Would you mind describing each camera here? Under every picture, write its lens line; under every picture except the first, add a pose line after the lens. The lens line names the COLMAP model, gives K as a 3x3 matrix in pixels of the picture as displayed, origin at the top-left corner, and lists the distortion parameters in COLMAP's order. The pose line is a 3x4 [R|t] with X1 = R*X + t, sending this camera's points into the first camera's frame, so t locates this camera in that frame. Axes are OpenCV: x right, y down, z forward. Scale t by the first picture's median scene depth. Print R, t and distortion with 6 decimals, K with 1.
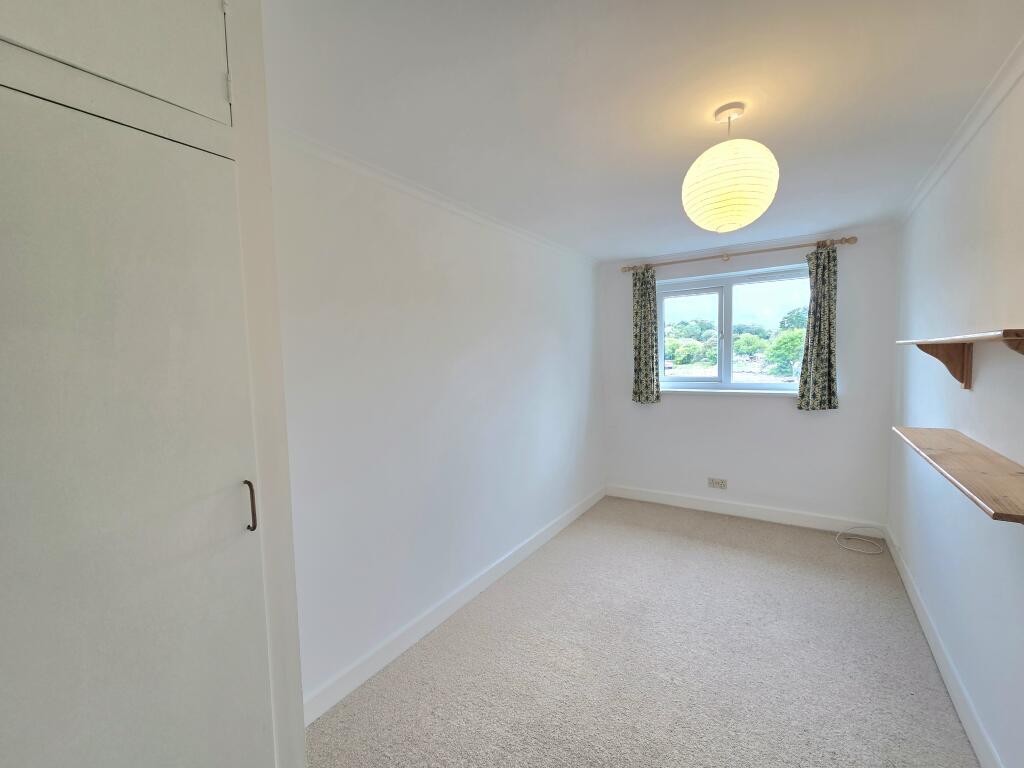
lens RADIAL K [[418.0, 0, 512.0], [0, 418.0, 382.9], [0, 0, 1]] dist [0.004802, -0.000275]
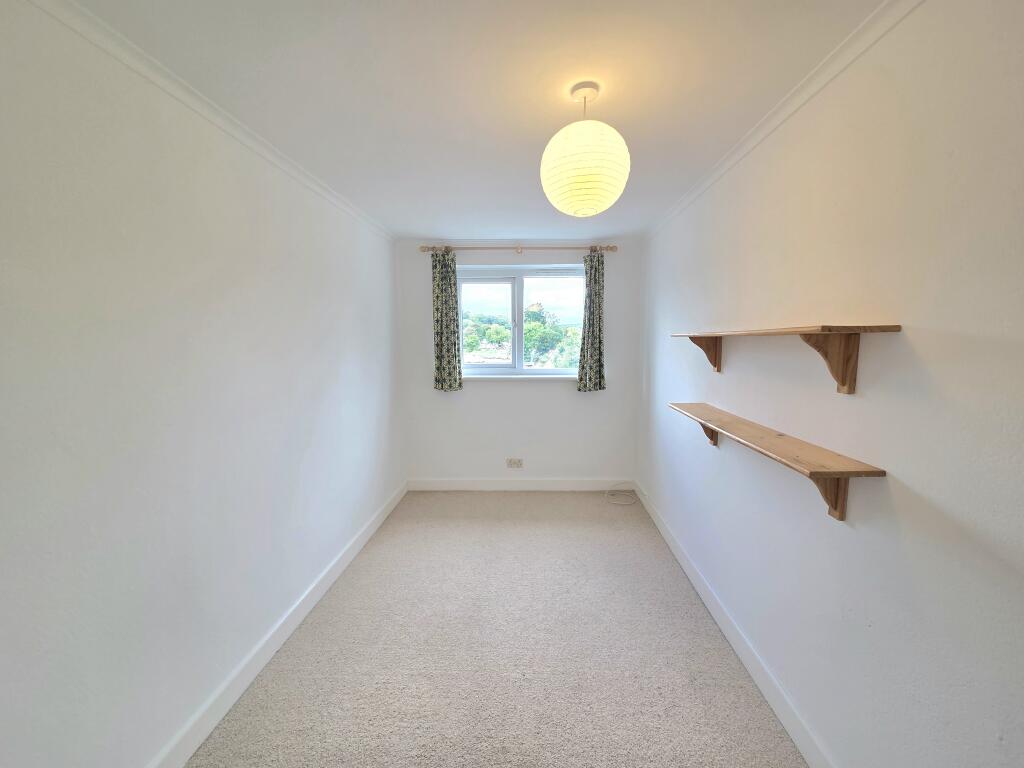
lens RADIAL K [[418.0, 0, 511.5], [0, 418.0, 383.5], [0, 0, 1]] dist [0.004802, -0.000275]
pose [[0.853572, -0.032834, 0.519940, -0.074355], [0.015024, 0.999148, 0.038430, -0.004815], [-0.520759, -0.024991, 0.853338, 0.117119]]
